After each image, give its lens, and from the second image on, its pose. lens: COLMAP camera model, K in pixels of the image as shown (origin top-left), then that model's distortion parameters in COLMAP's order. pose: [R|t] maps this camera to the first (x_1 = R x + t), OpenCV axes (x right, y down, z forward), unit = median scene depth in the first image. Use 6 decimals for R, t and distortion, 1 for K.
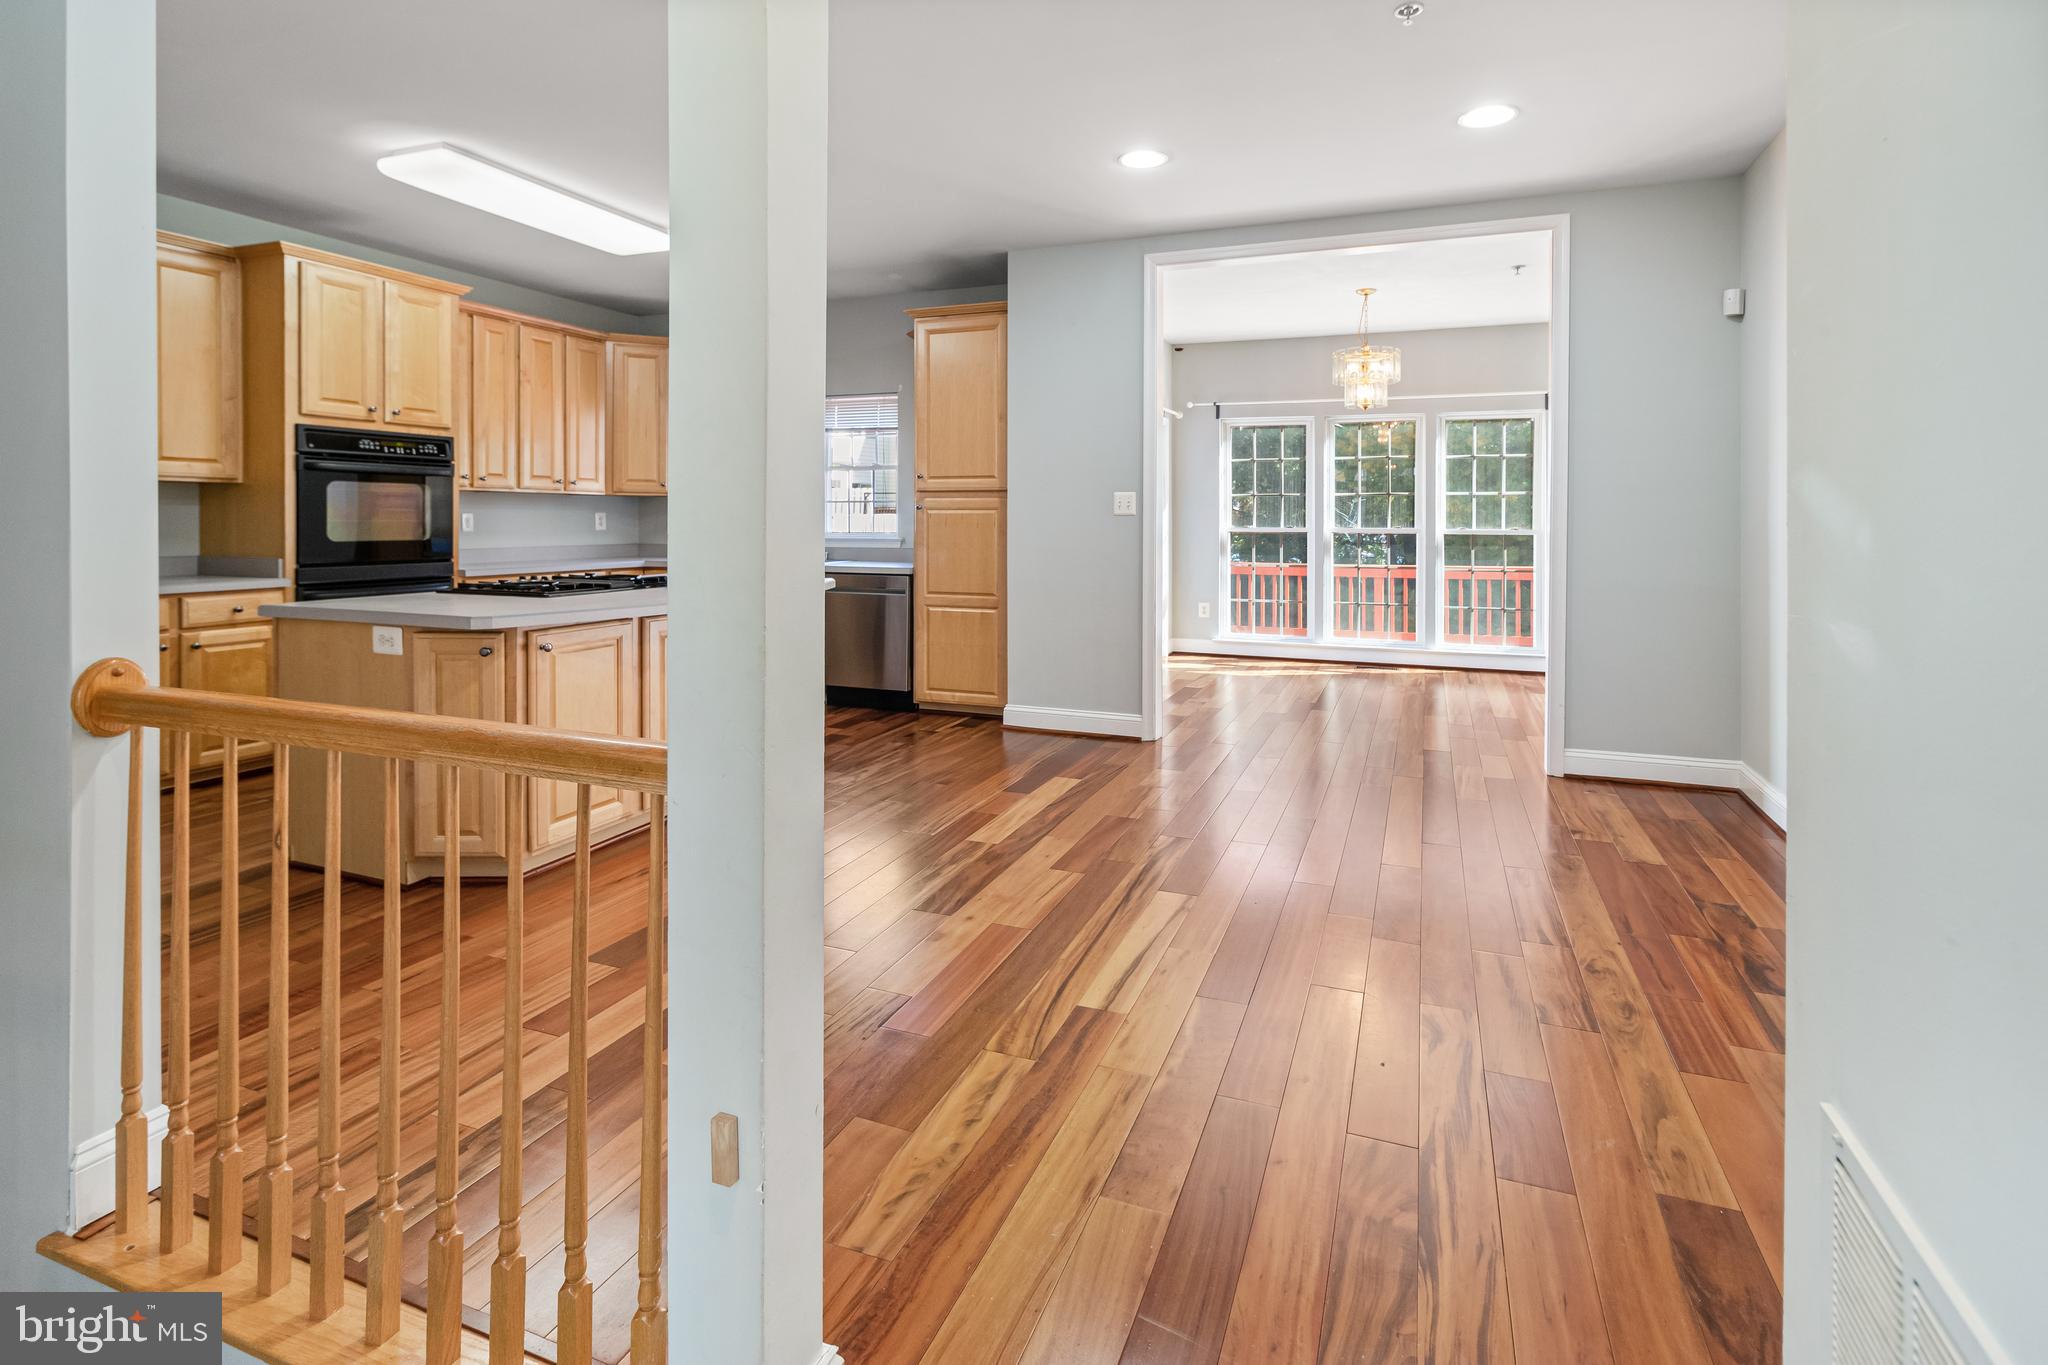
lens RADIAL K [[1031.1, 0, 995.2], [0, 1031.1, 544.1], [0, 0, 1]] dist [0.000534, 0.000208]
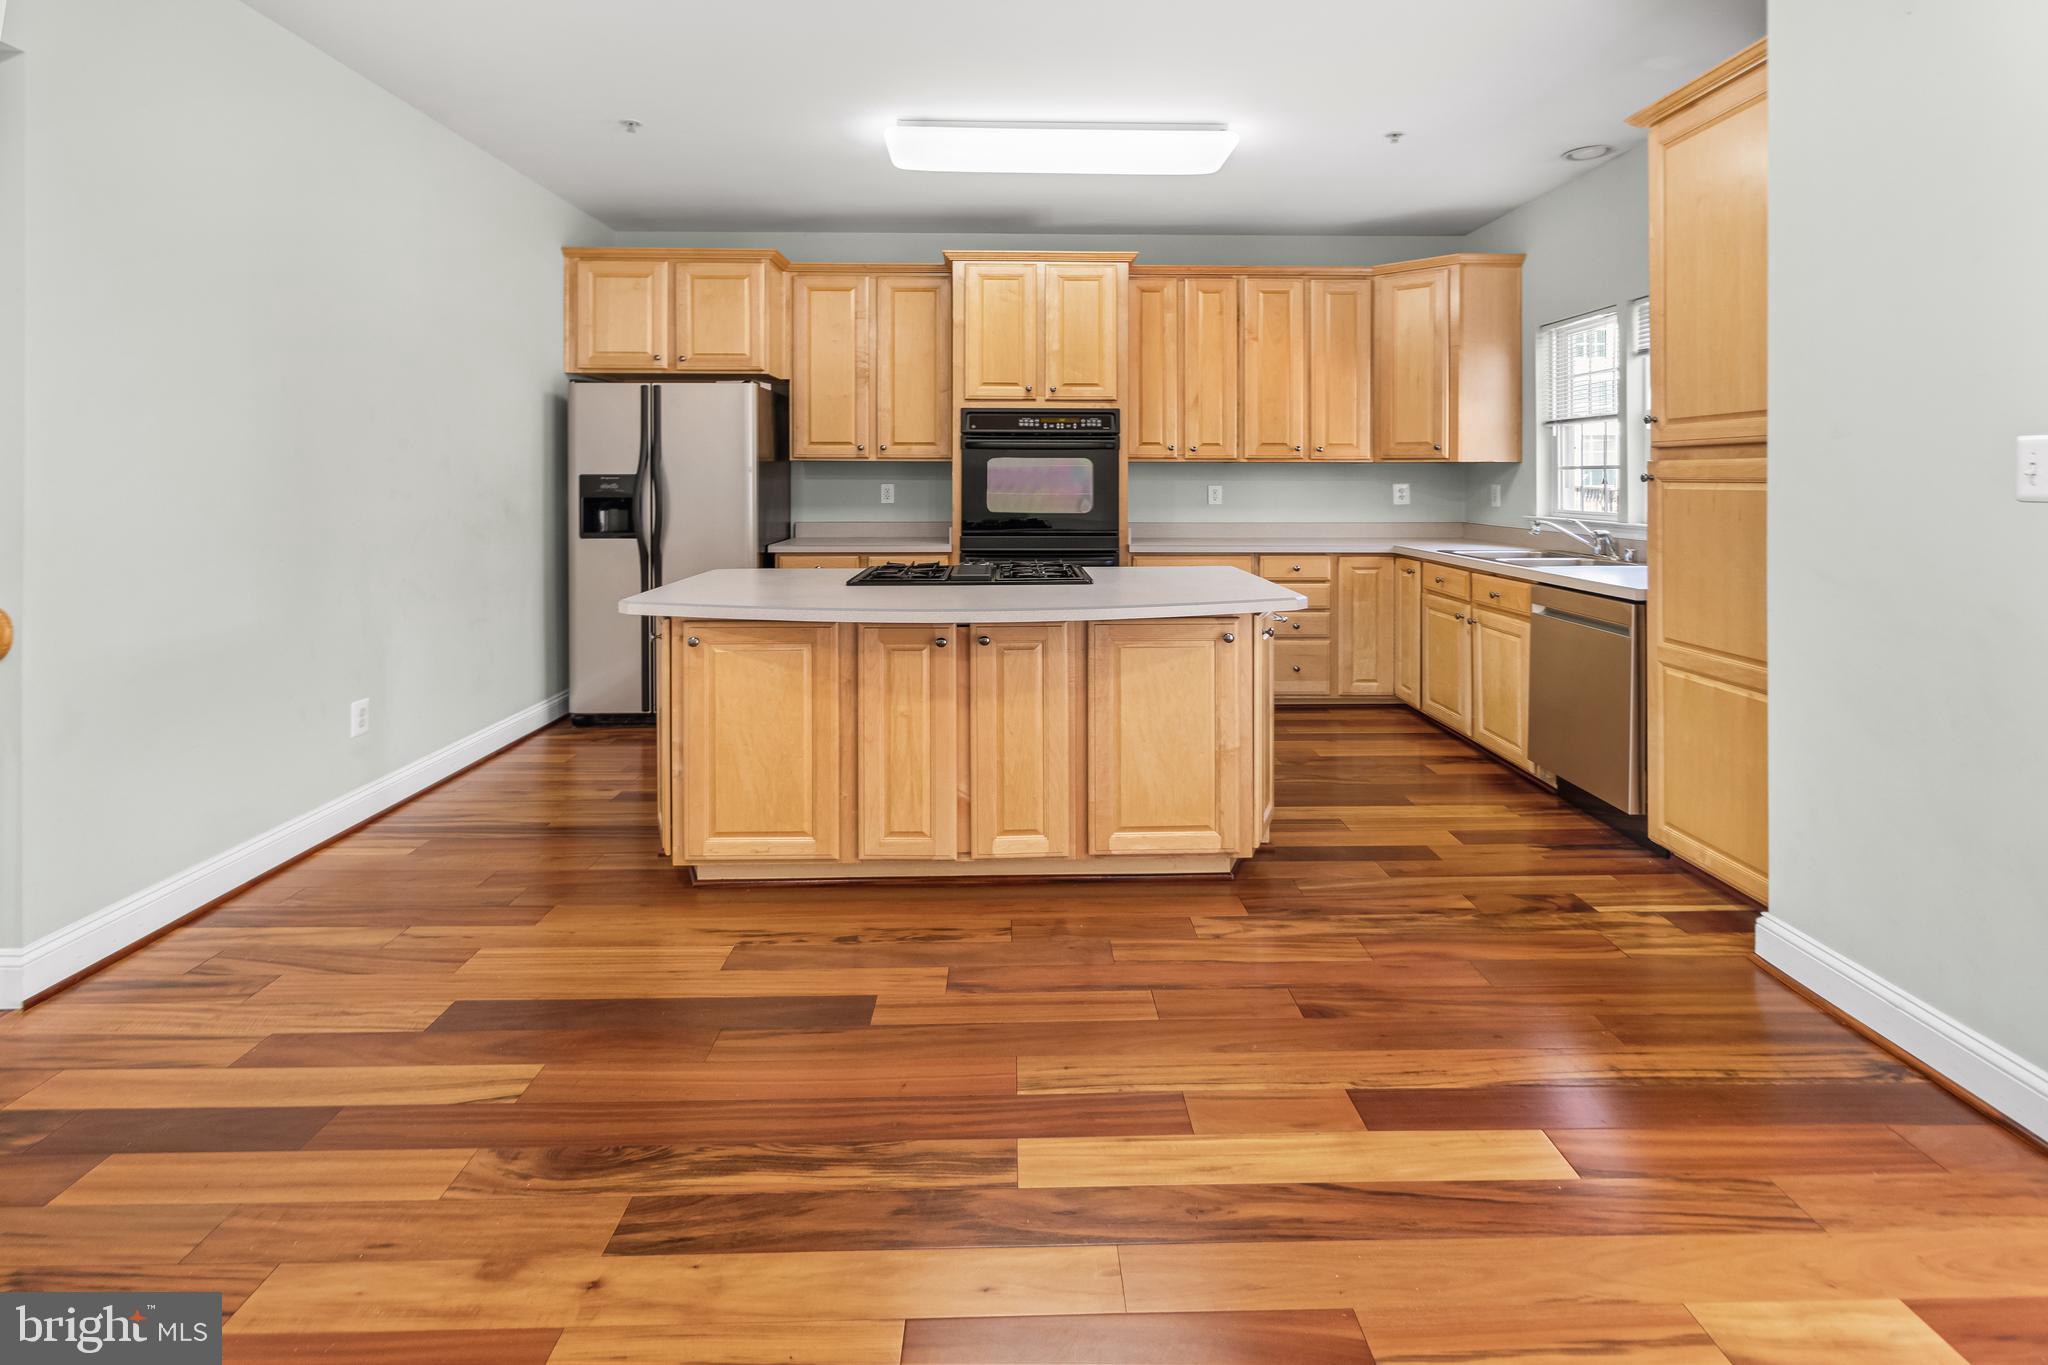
lens RADIAL K [[976.2, 0, 1022.9], [0, 976.2, 480.4], [0, 0, 1]] dist [-0.001071, -0.000779]
pose [[0.407881, -0.001673, -0.913034, 0.282729], [-0.021318, 0.999708, -0.011356, -0.023643], [0.912786, 0.024096, 0.407726, 0.546919]]
